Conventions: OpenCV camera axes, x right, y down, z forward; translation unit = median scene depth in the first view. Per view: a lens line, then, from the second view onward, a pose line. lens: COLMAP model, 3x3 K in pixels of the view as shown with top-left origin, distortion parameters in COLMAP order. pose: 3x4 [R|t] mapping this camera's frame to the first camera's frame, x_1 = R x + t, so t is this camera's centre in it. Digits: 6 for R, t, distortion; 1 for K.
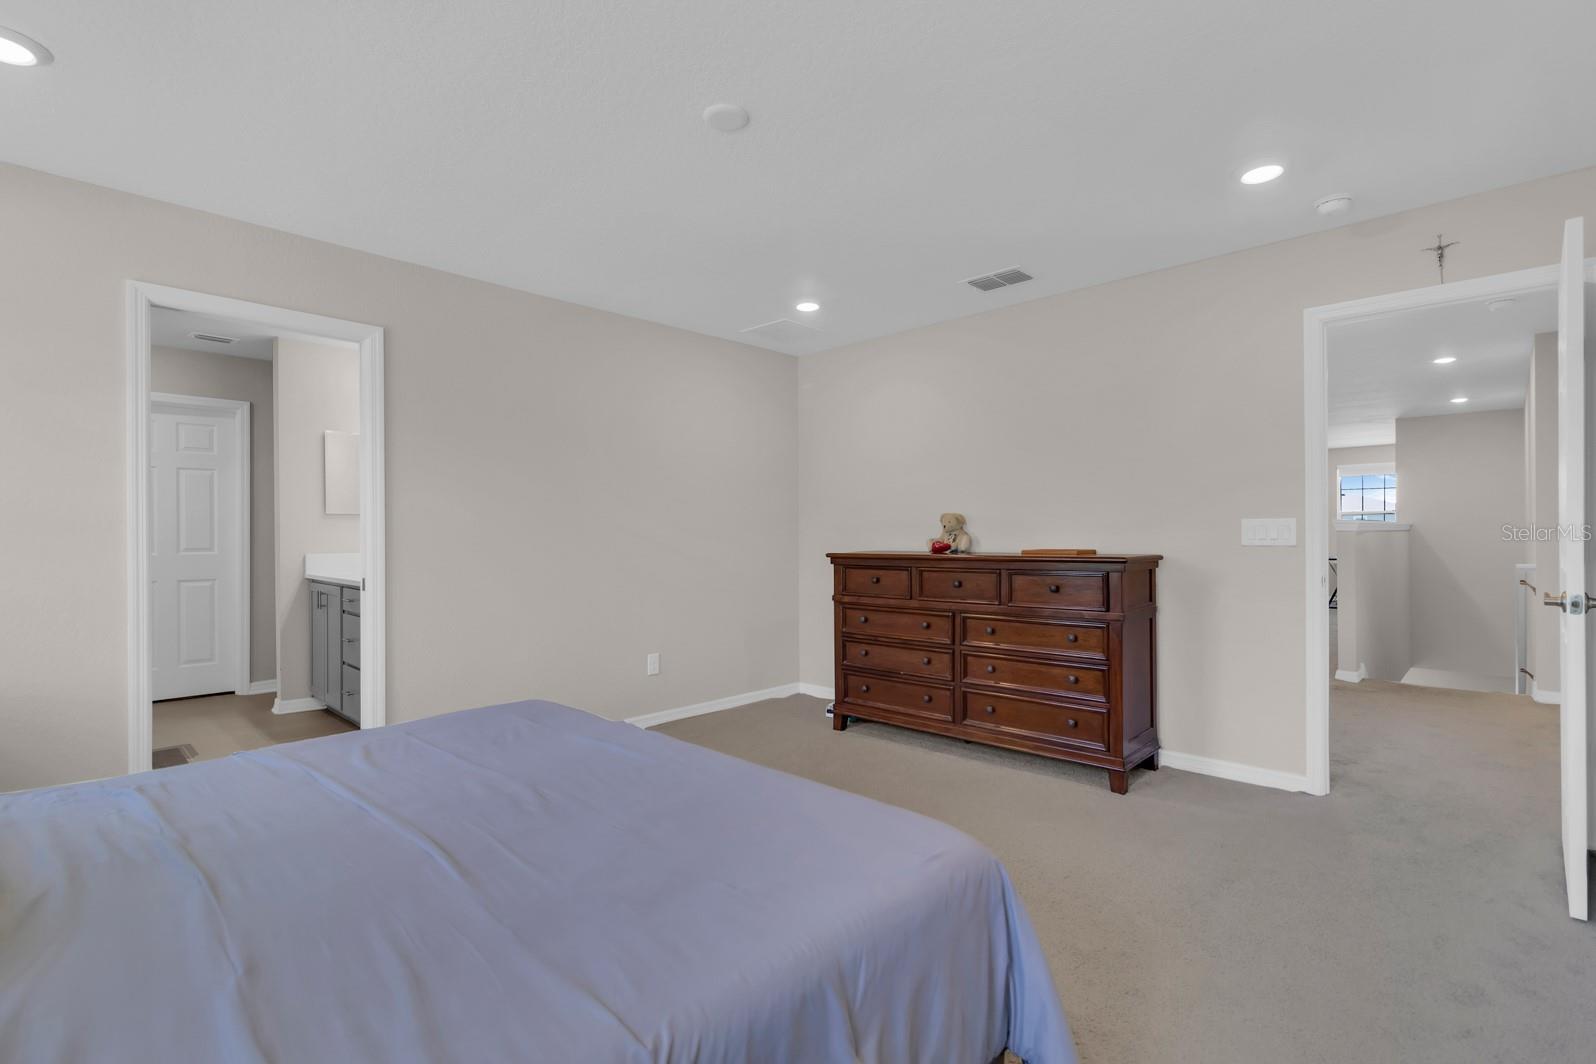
lens RADIAL K [[746.4, 0, 804.1], [0, 746.4, 529.7], [0, 0, 1]] dist [-0.002011, 0.002043]
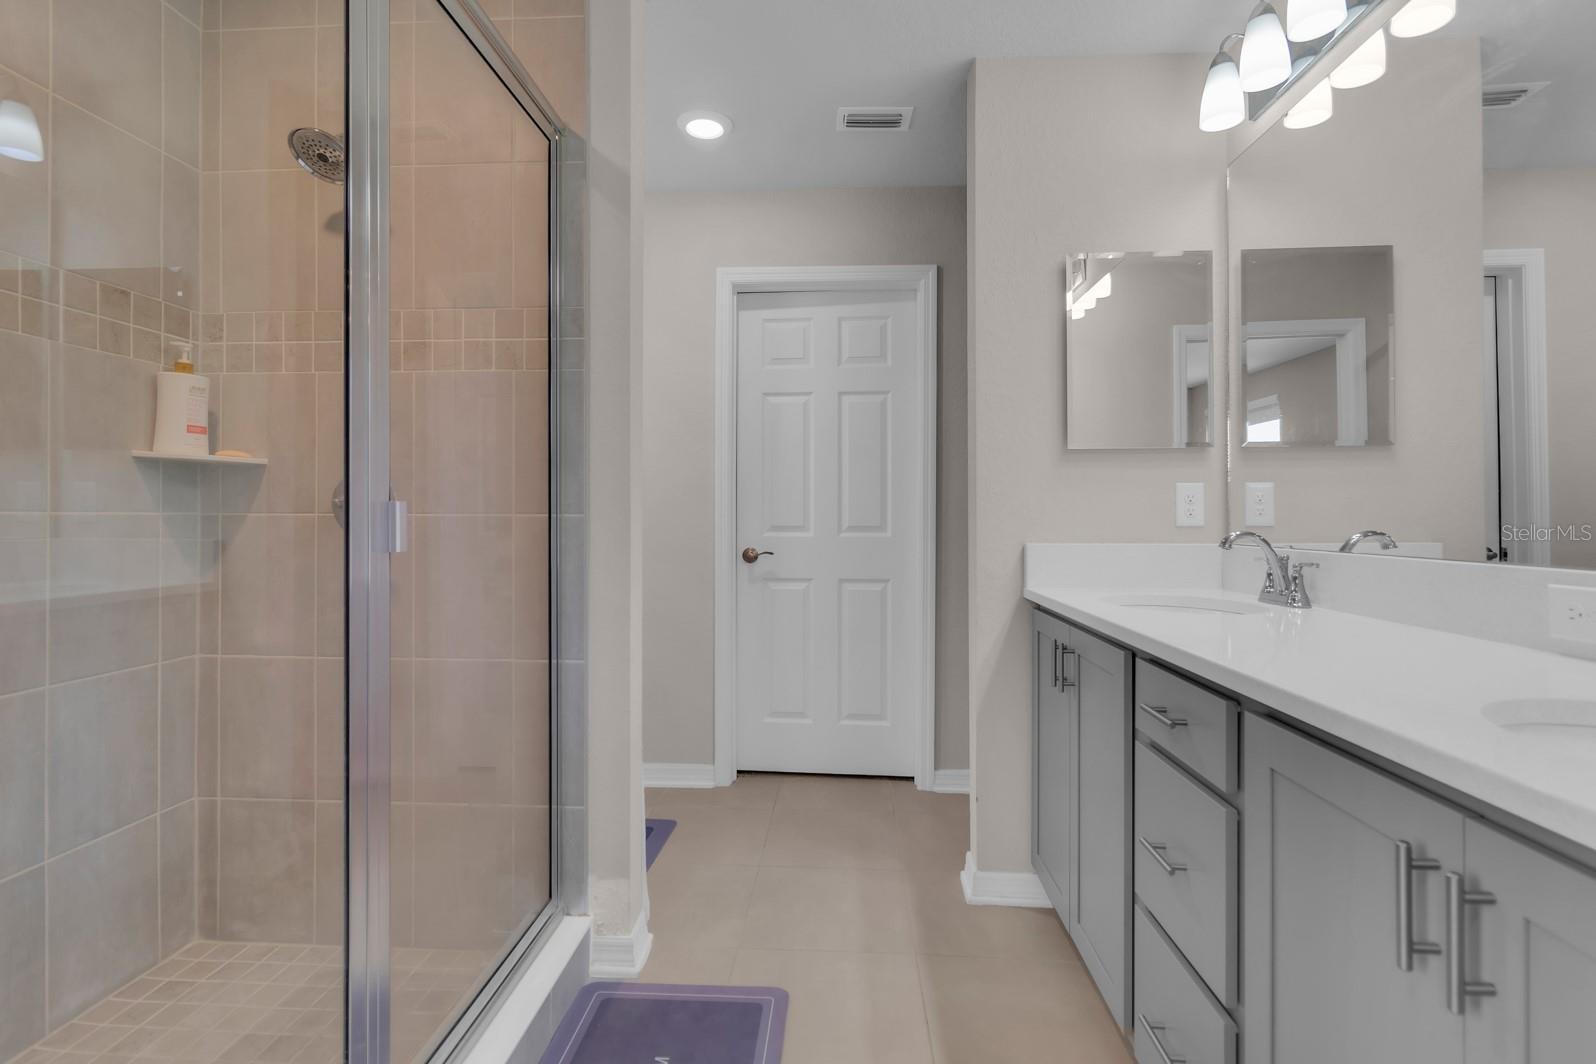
lens RADIAL K [[746.4, 0, 778.3], [0, 746.4, 512.5], [0, 0, 1]] dist [-0.002011, 0.002043]
pose [[0.619967, -0.001653, -0.784626, -0.394803], [-0.005290, 0.999966, -0.006286, 0.018026], [0.784610, 0.008047, 0.619937, 0.585215]]
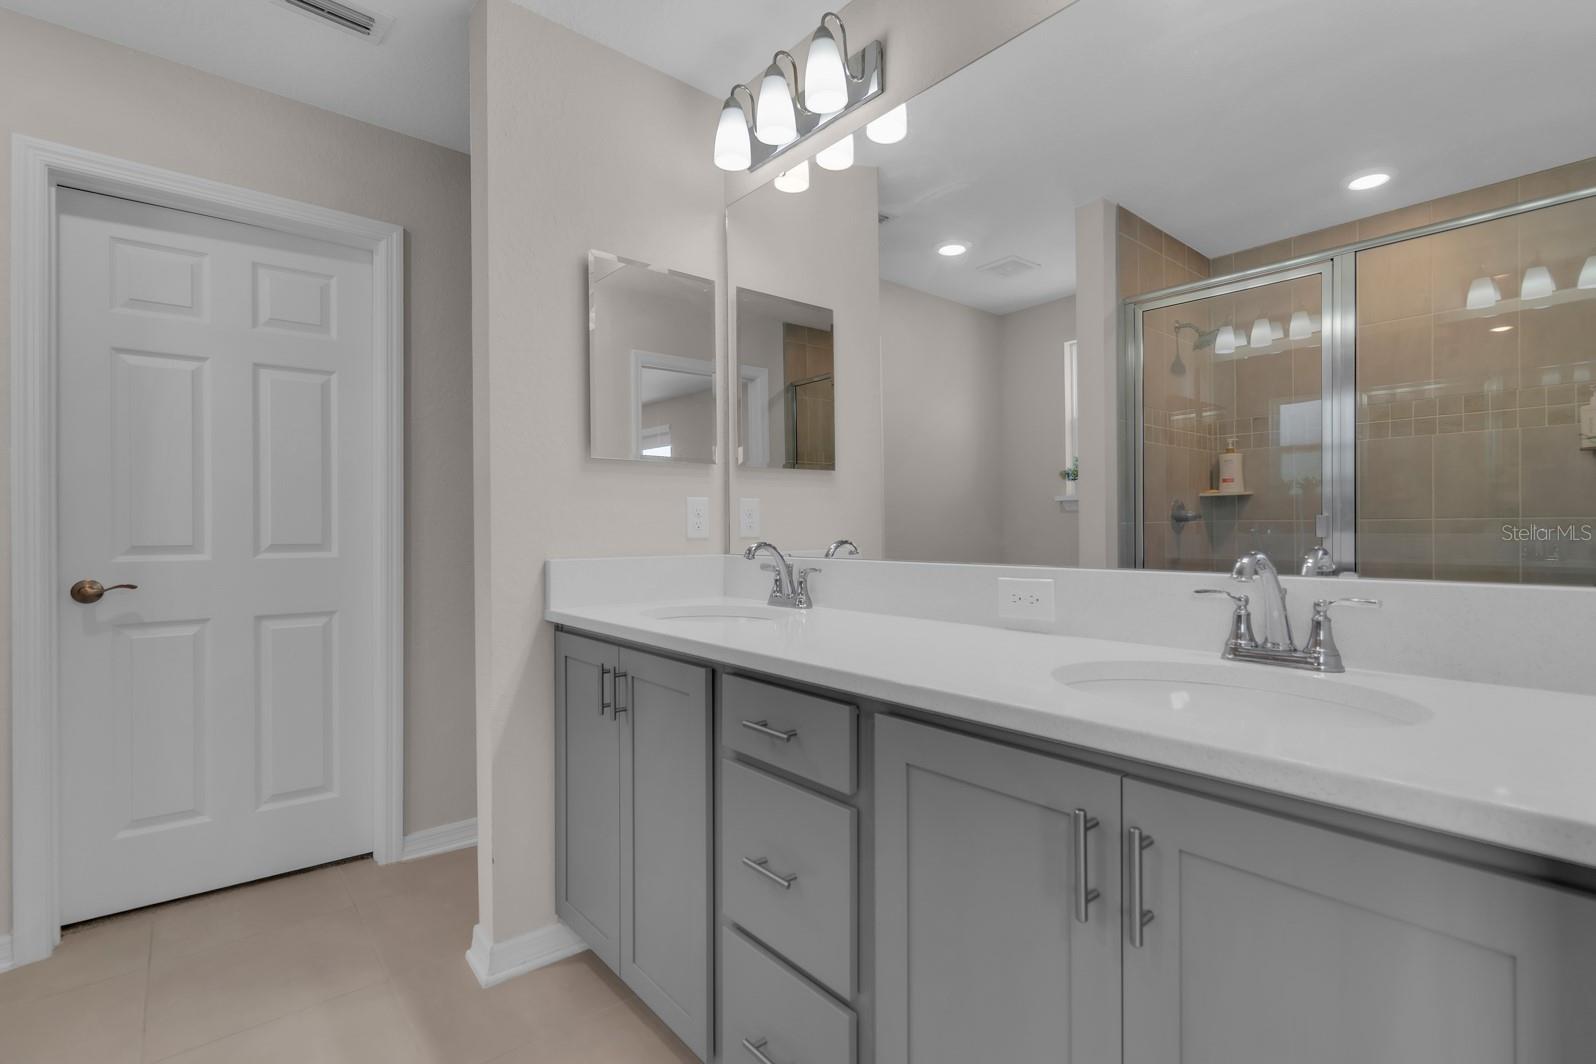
lens RADIAL K [[746.4, 0, 803.7], [0, 746.4, 527.9], [0, 0, 1]] dist [-0.002011, 0.002043]
pose [[0.992661, -0.003202, -0.120885, -0.458622], [0.002730, 0.999988, -0.004062, 0.017750], [0.120896, 0.003702, 0.992658, 0.594845]]
